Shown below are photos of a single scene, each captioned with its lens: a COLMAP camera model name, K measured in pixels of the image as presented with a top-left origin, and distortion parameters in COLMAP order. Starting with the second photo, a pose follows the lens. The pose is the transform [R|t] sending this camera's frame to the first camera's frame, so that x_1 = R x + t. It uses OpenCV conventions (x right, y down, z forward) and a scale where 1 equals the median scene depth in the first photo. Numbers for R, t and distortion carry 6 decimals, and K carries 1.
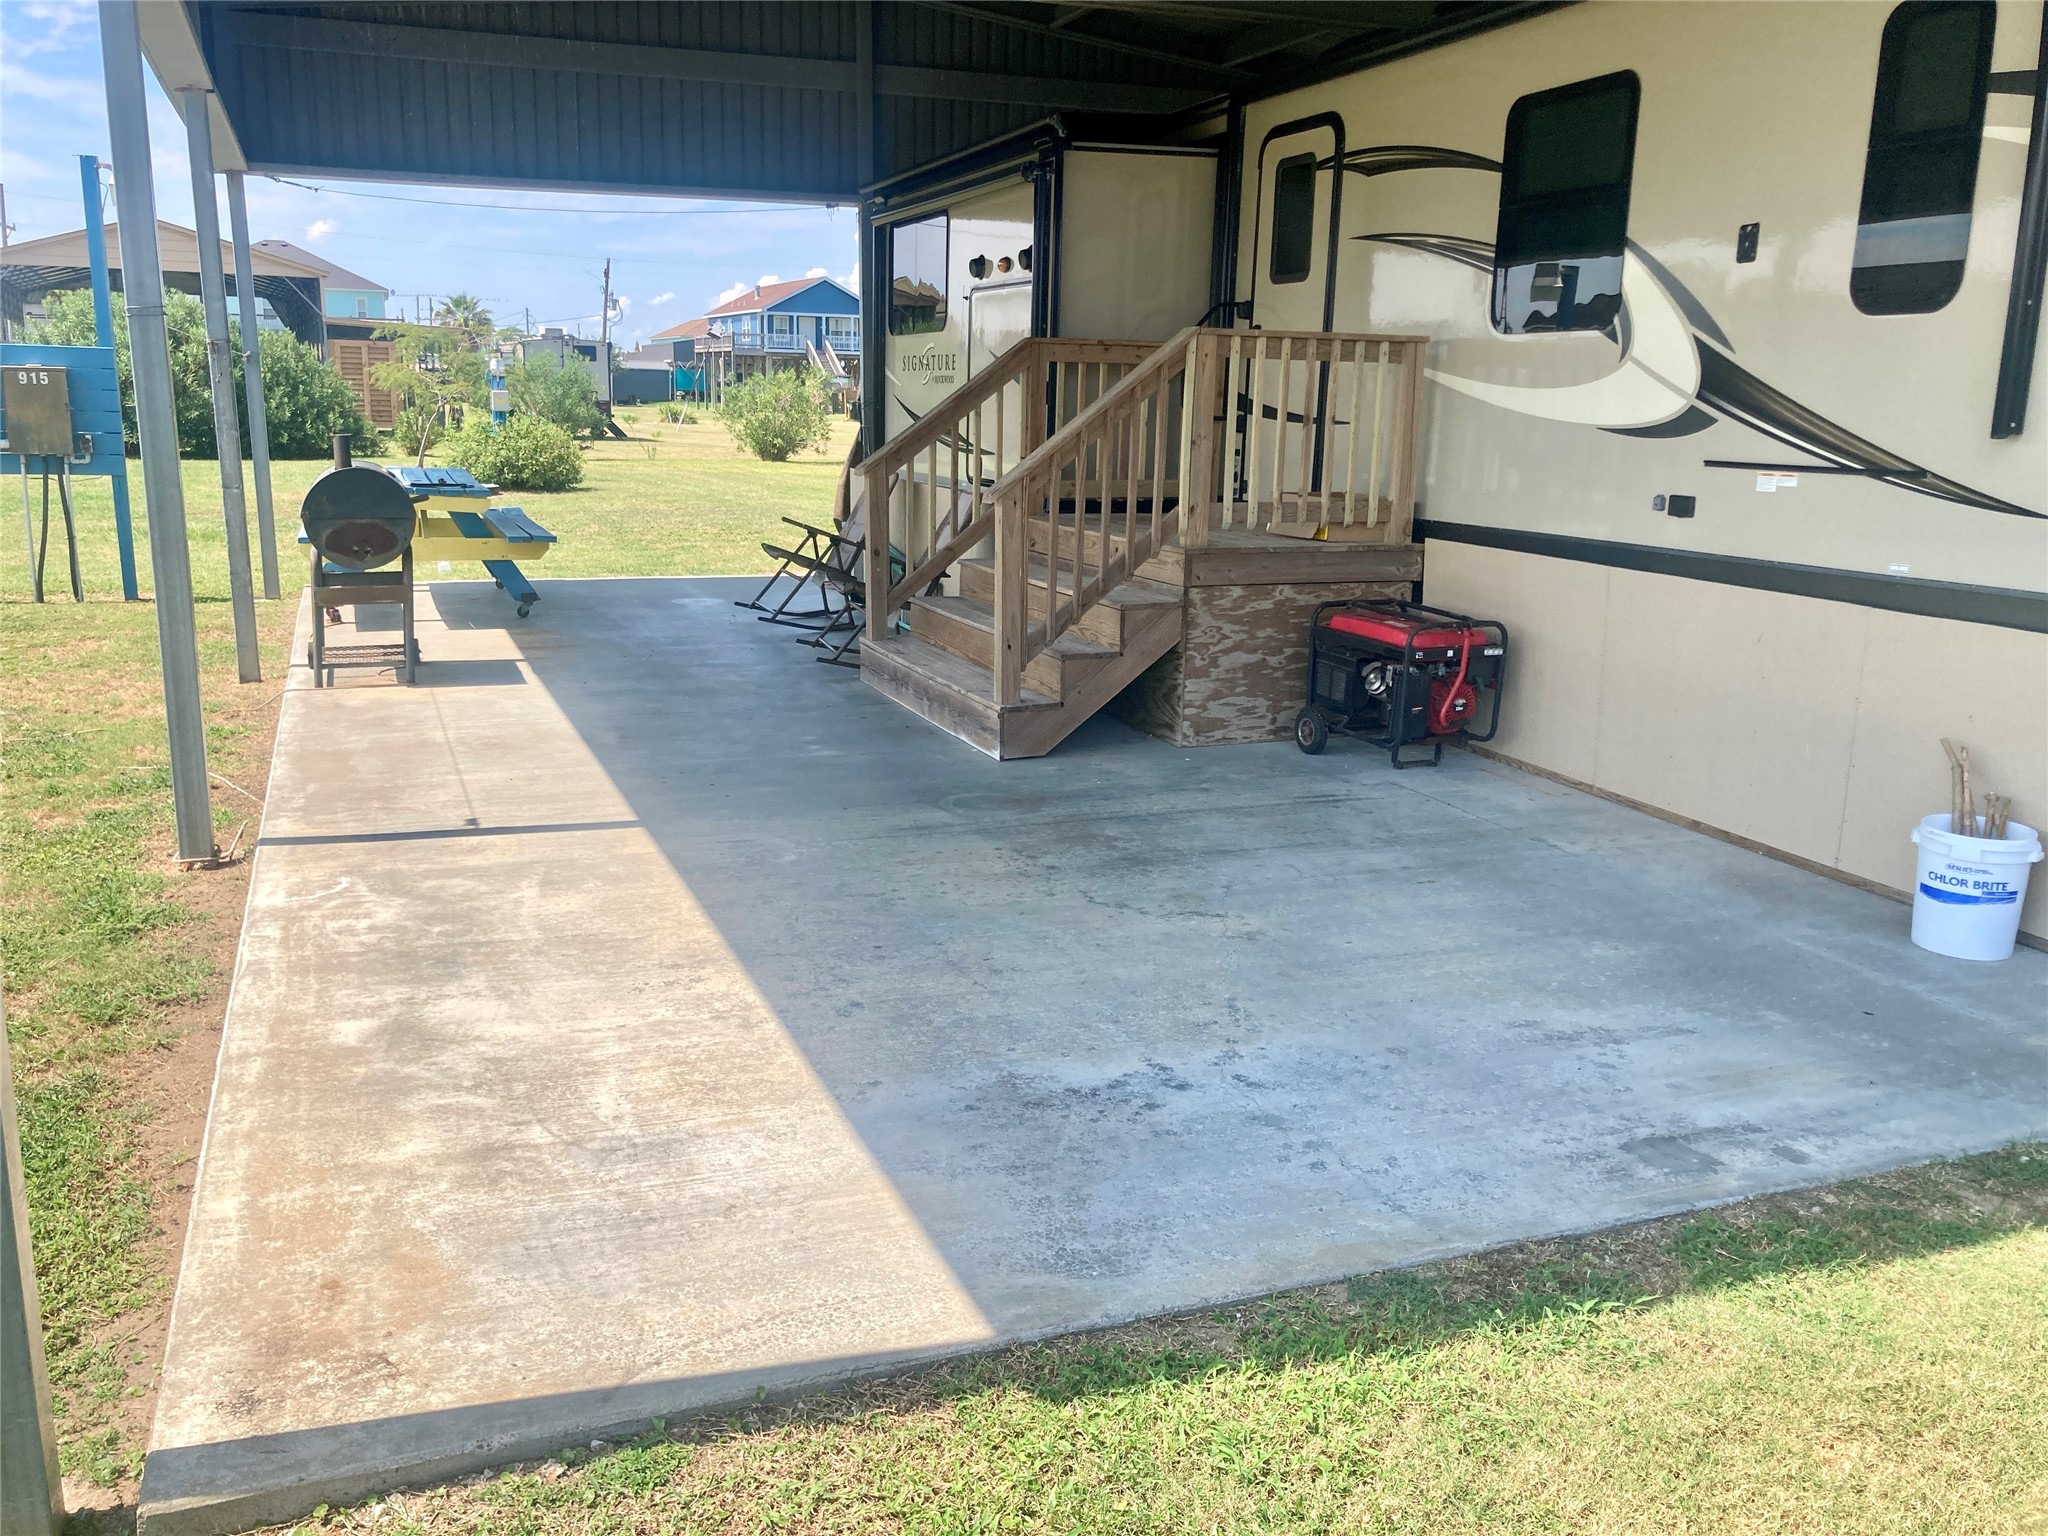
lens RADIAL K [[1687.9, 0, 1004.1], [0, 1687.9, 760.4], [0, 0, 1]] dist [0.025013, -0.034695]
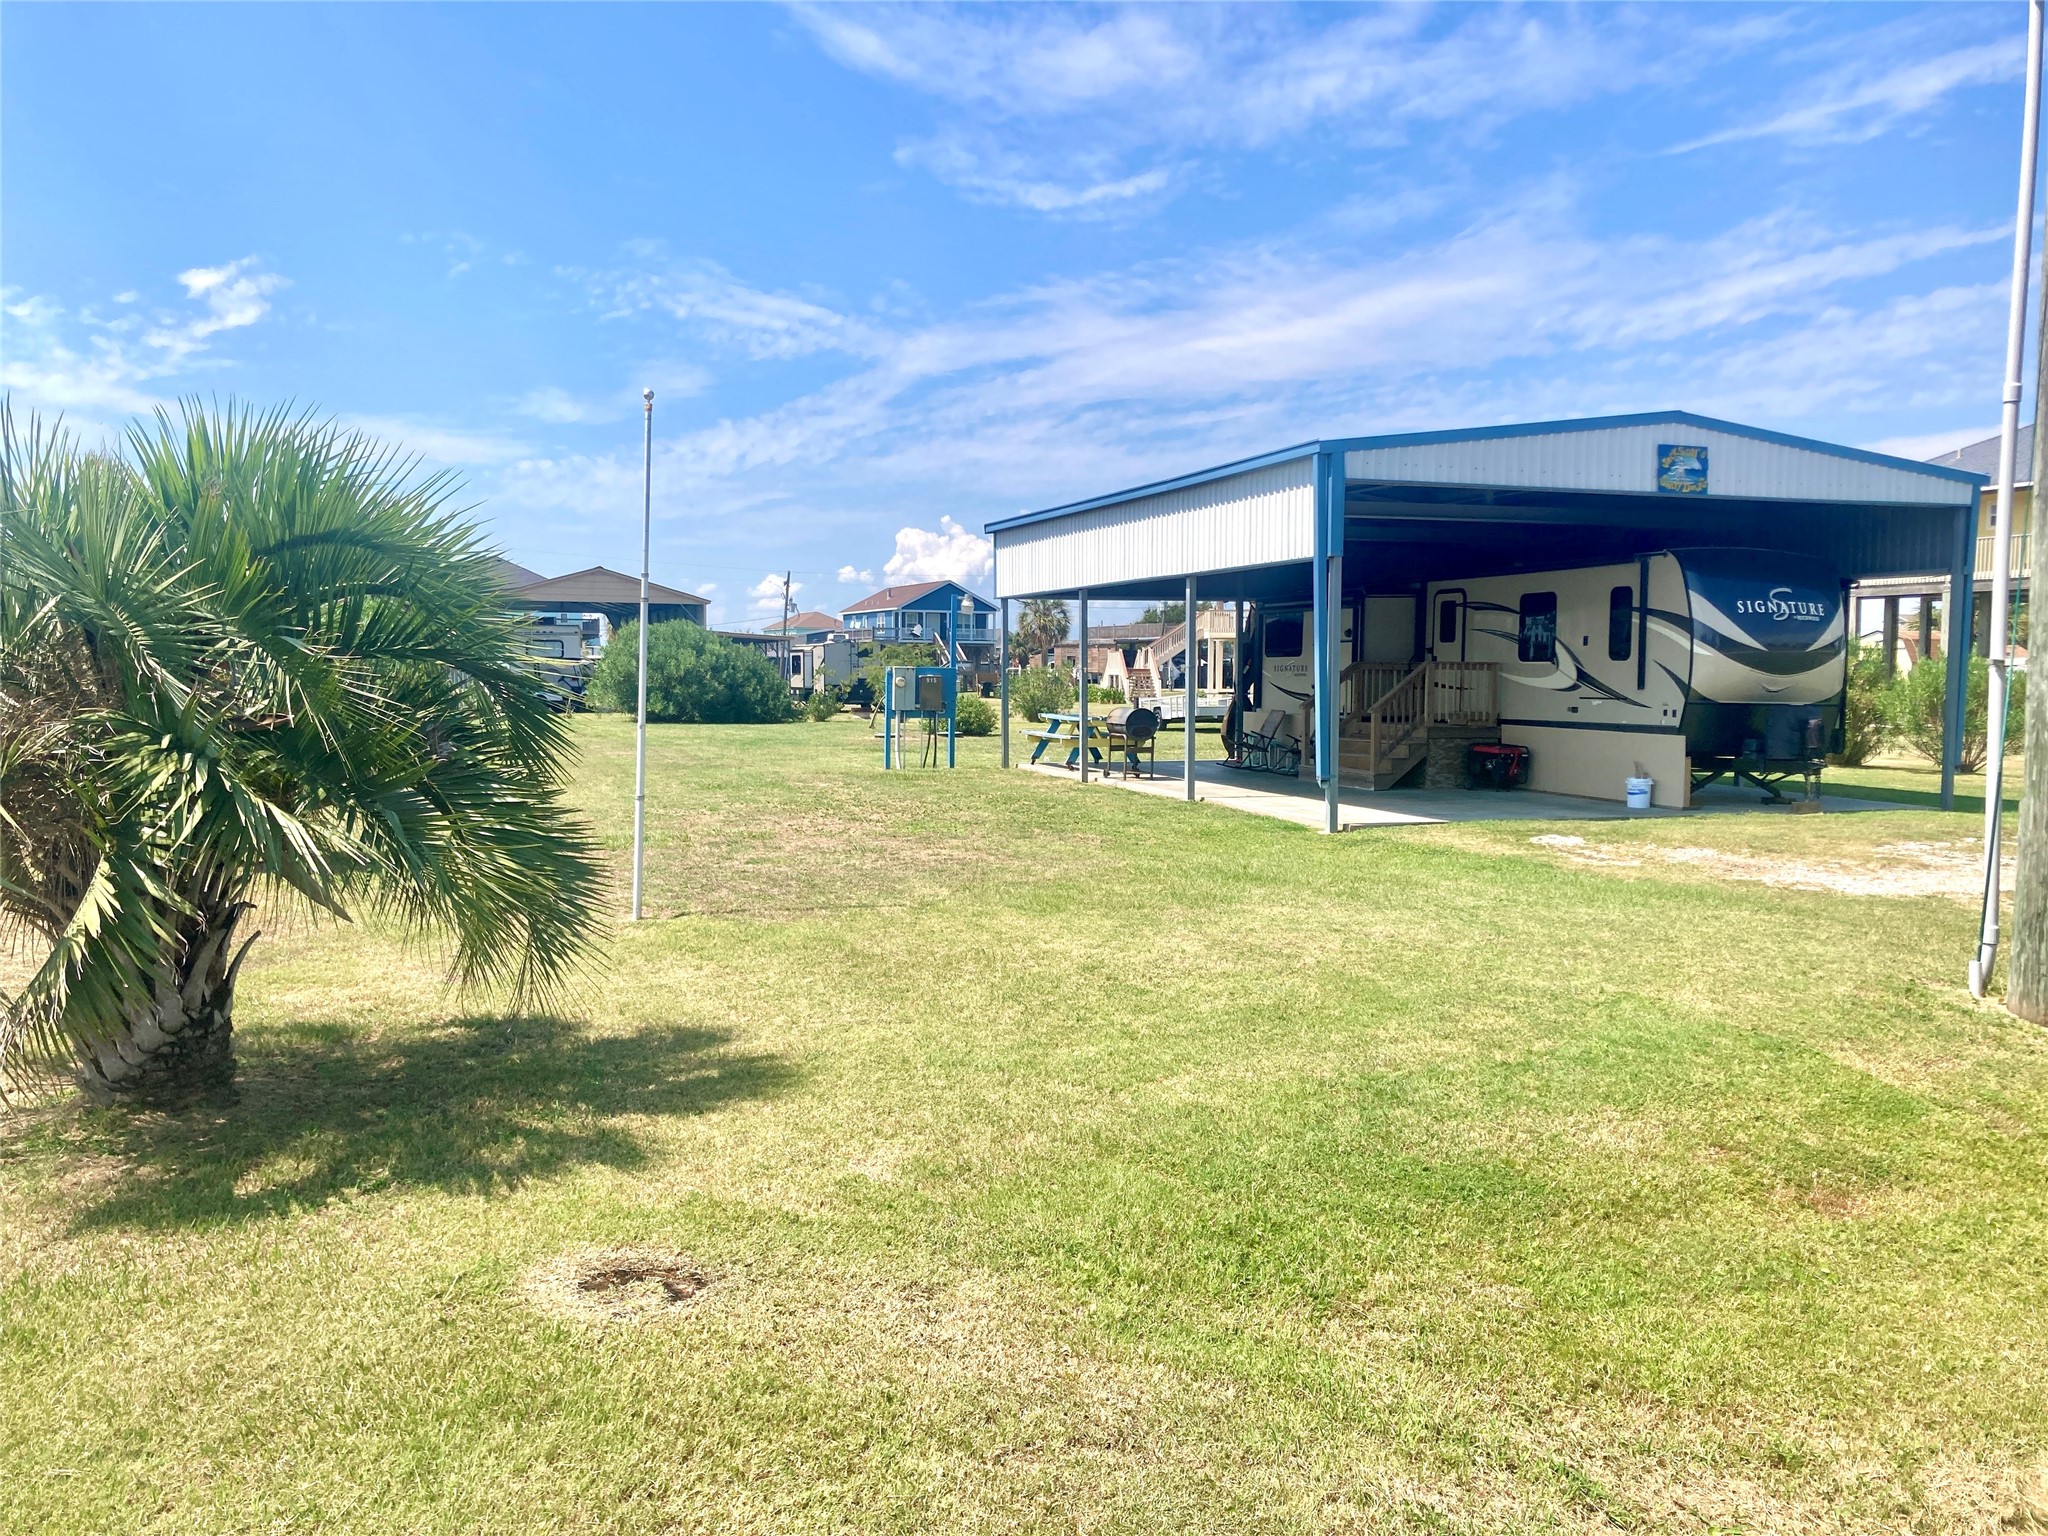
lens RADIAL K [[1671.2, 0, 977.8], [0, 1671.2, 748.3], [0, 0, 1]] dist [0.048347, -0.132203]
pose [[0.999056, -0.010463, -0.042155, -0.554697], [0.003253, 0.985851, -0.167590, 0.404319], [0.043313, 0.167295, 0.984955, -1.971151]]
